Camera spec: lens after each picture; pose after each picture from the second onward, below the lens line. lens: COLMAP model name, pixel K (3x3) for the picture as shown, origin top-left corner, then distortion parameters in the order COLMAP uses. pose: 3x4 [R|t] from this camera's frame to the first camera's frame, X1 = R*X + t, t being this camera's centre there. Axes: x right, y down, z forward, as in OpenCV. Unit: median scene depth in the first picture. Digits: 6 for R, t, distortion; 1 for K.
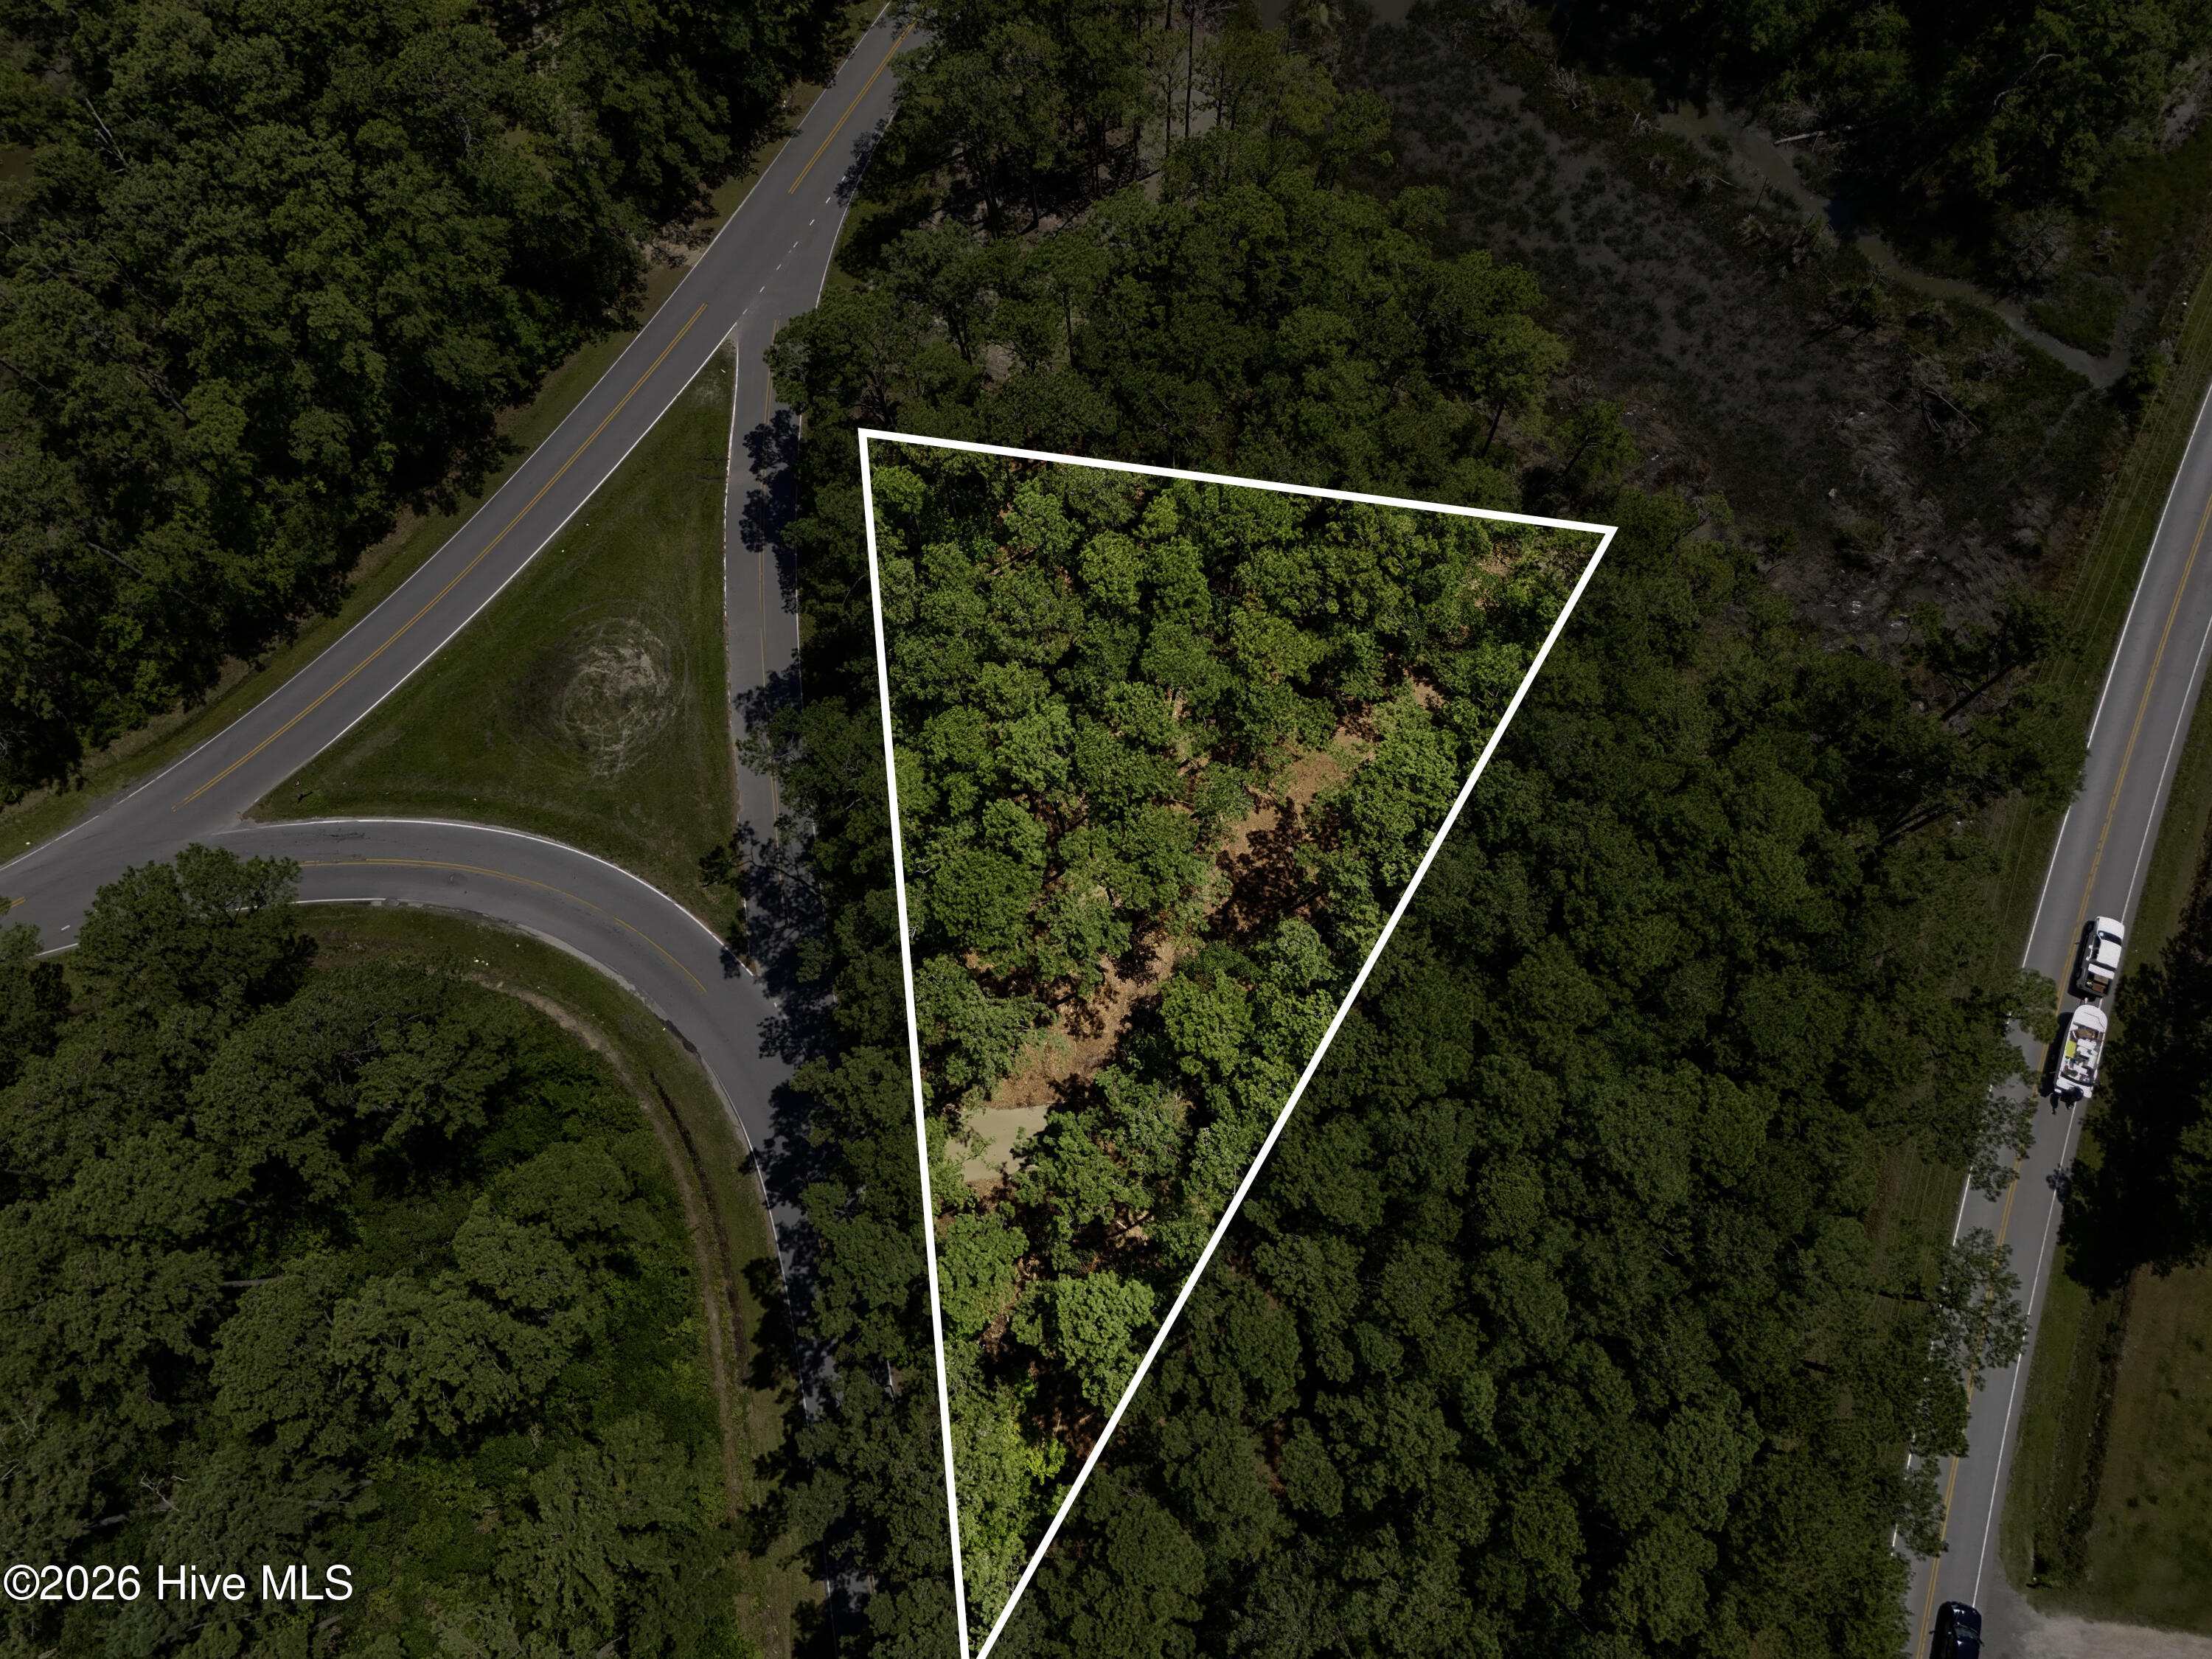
lens RADIAL K [[1625.8, 0, 1108.6], [0, 1625.8, 830.7], [0, 0, 1]] dist [0.038002, -0.039951]
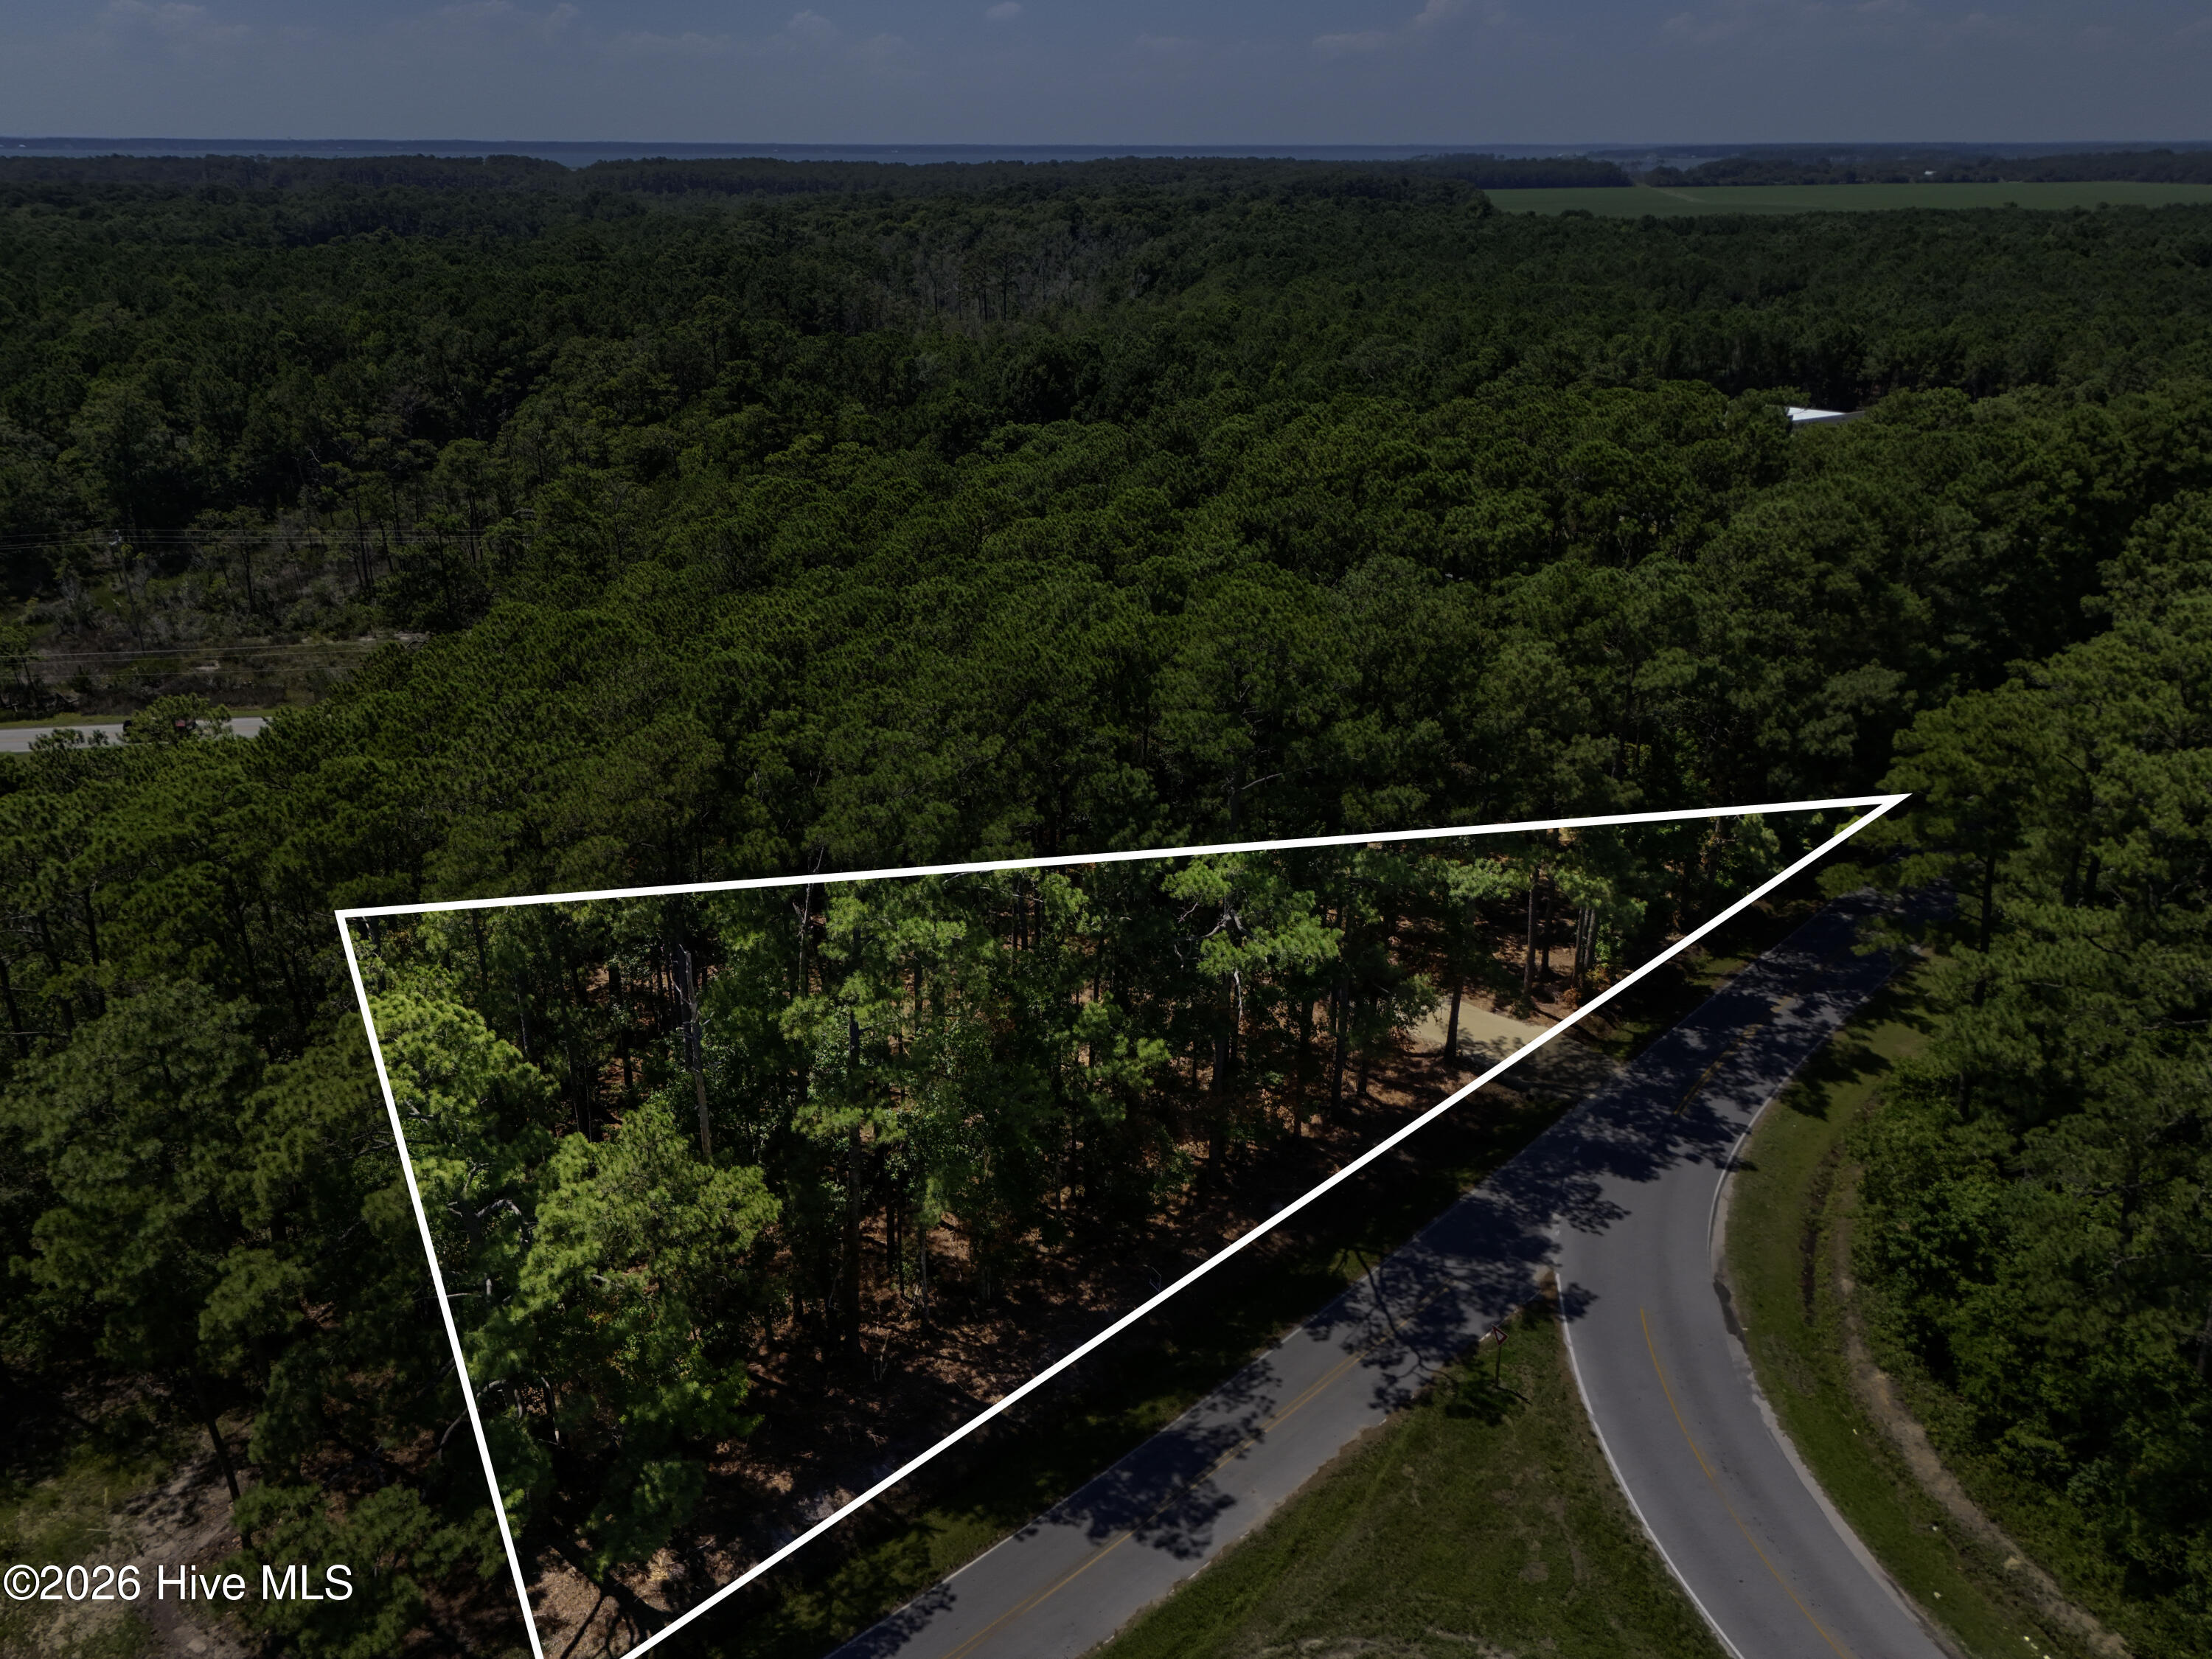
lens RADIAL K [[1625.8, 0, 1115.0], [0, 1625.8, 814.2], [0, 0, 1]] dist [0.038002, -0.039951]
pose [[-0.591607, -0.256069, 0.764480, -0.498681], [0.786536, 0.024969, 0.617039, -0.371047], [-0.177093, 0.966336, 0.186636, 0.728972]]
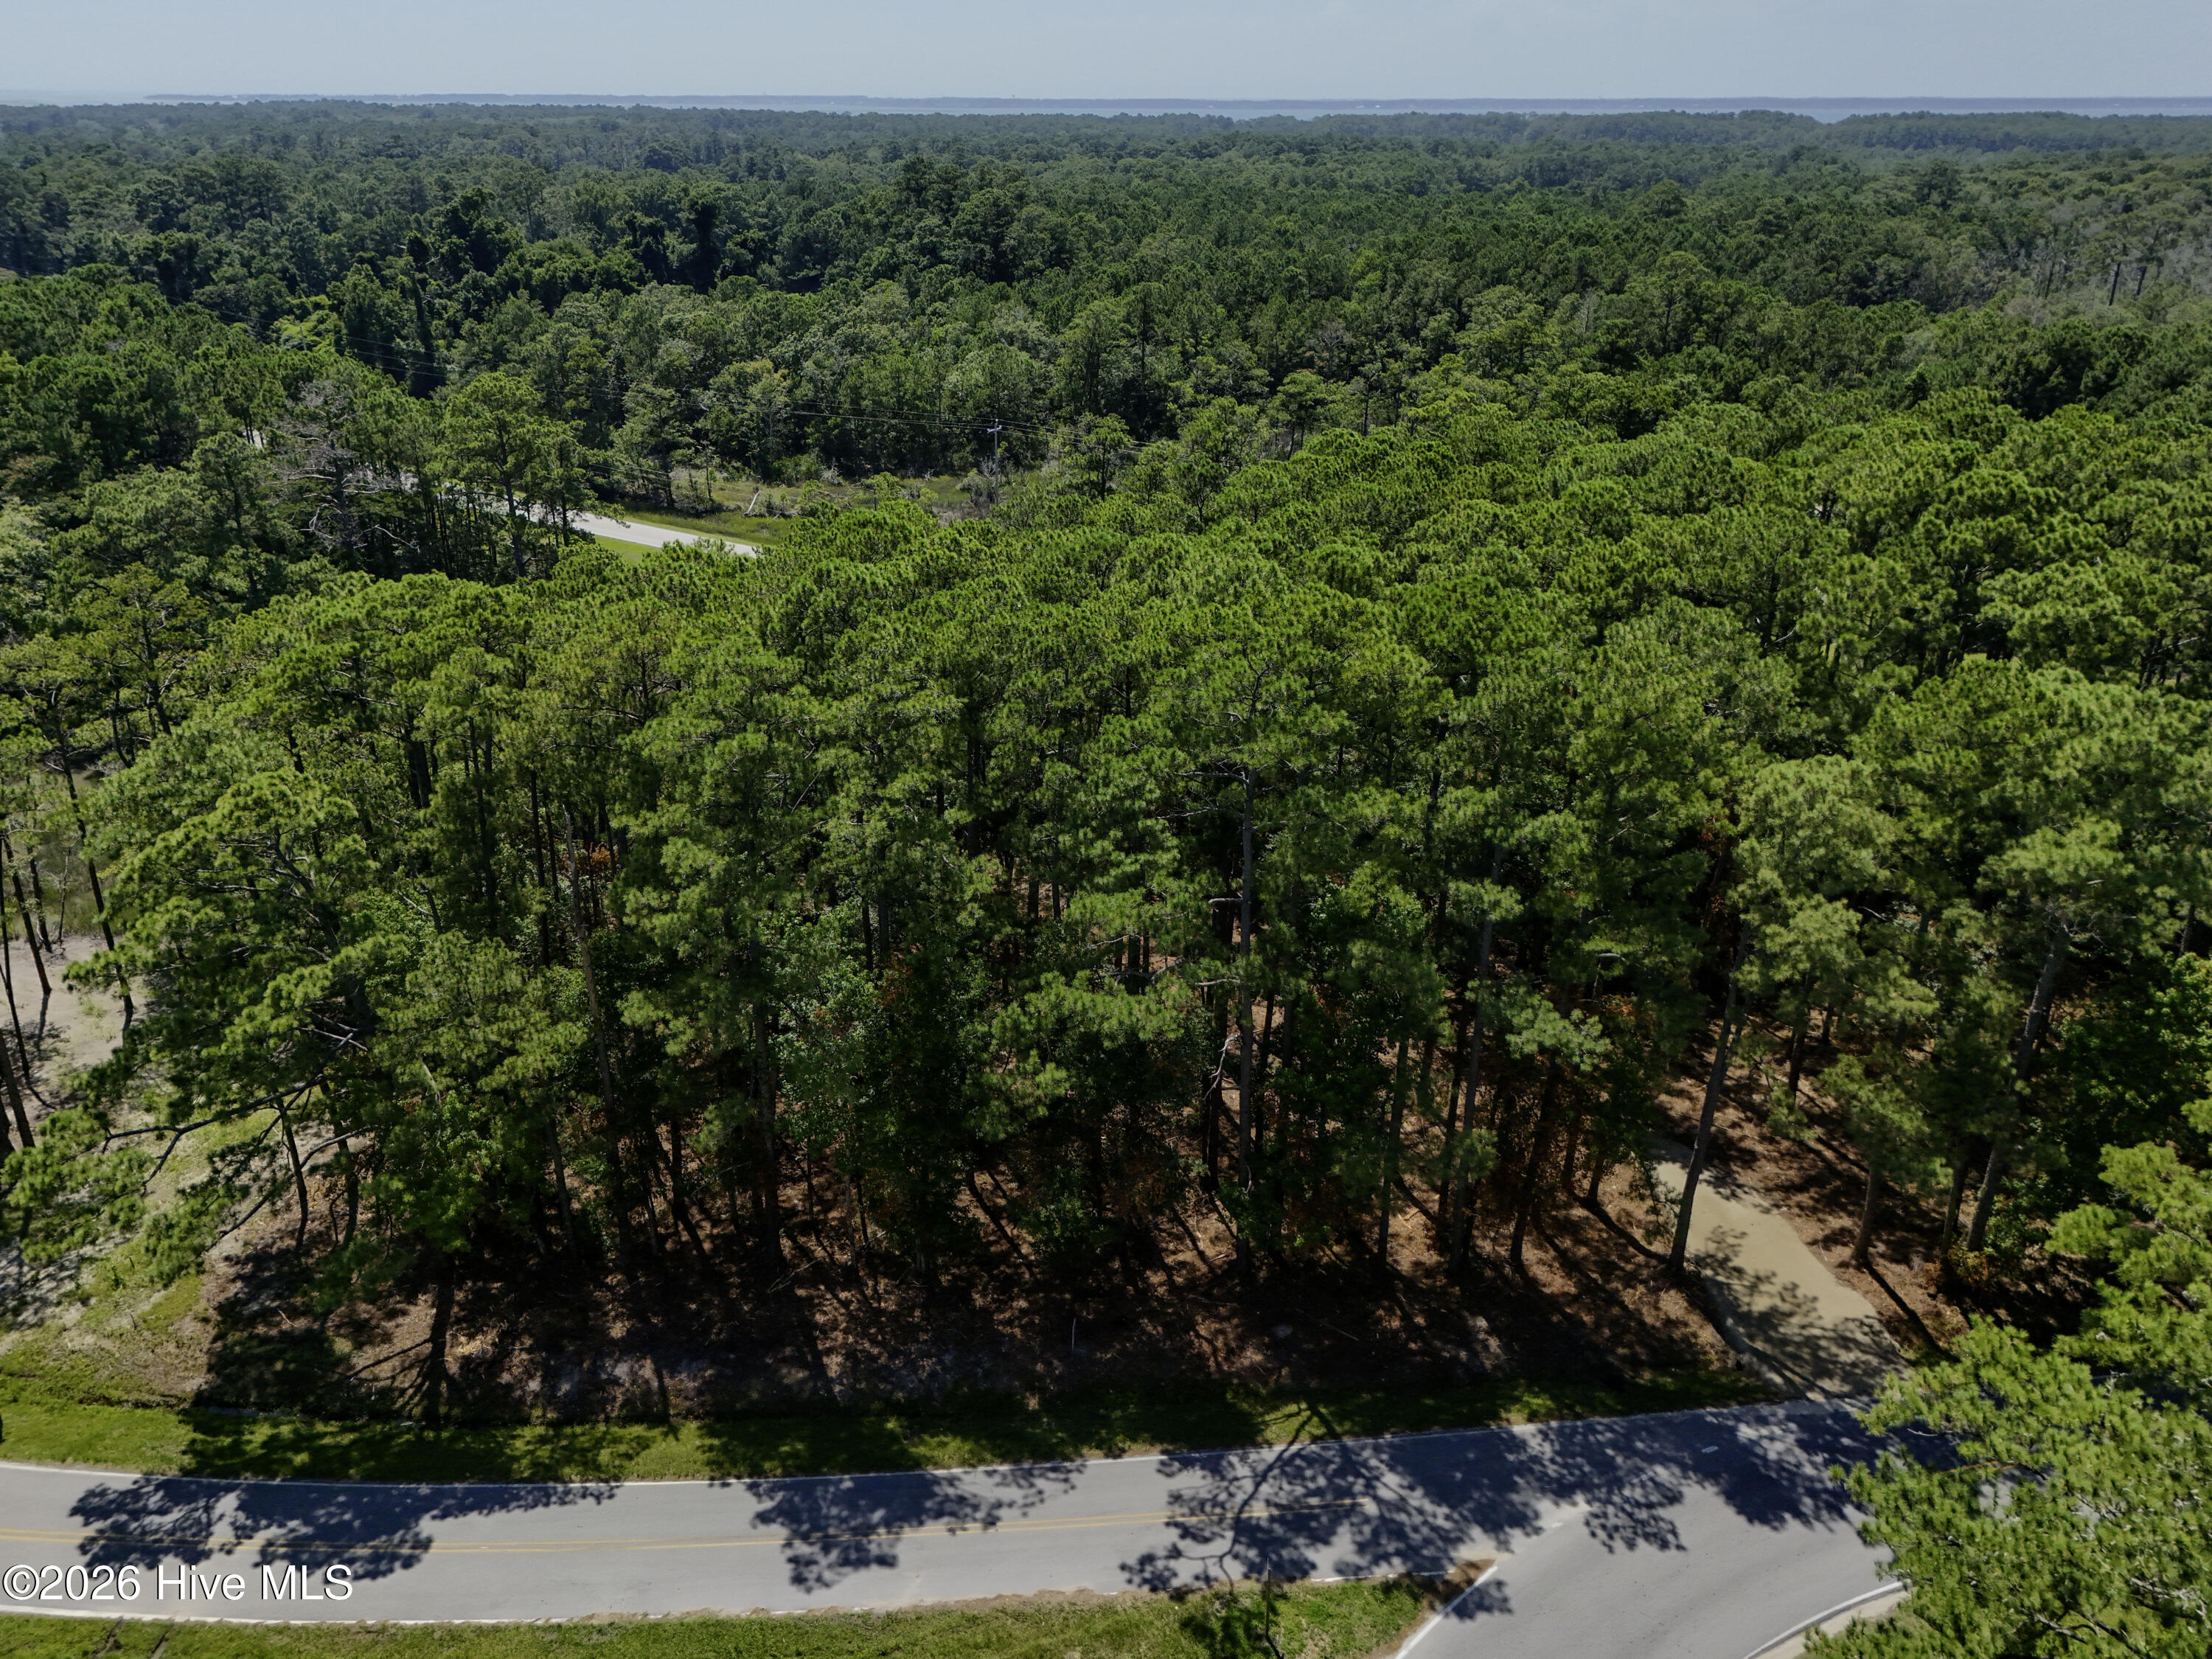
lens RADIAL K [[1625.8, 0, 1116.3], [0, 1625.8, 847.2], [0, 0, 1]] dist [0.038002, -0.039951]
pose [[0.061163, -0.366193, 0.928527, -0.530240], [0.963061, 0.266066, 0.041493, -0.071556], [-0.262244, 0.891690, 0.368940, 0.666816]]
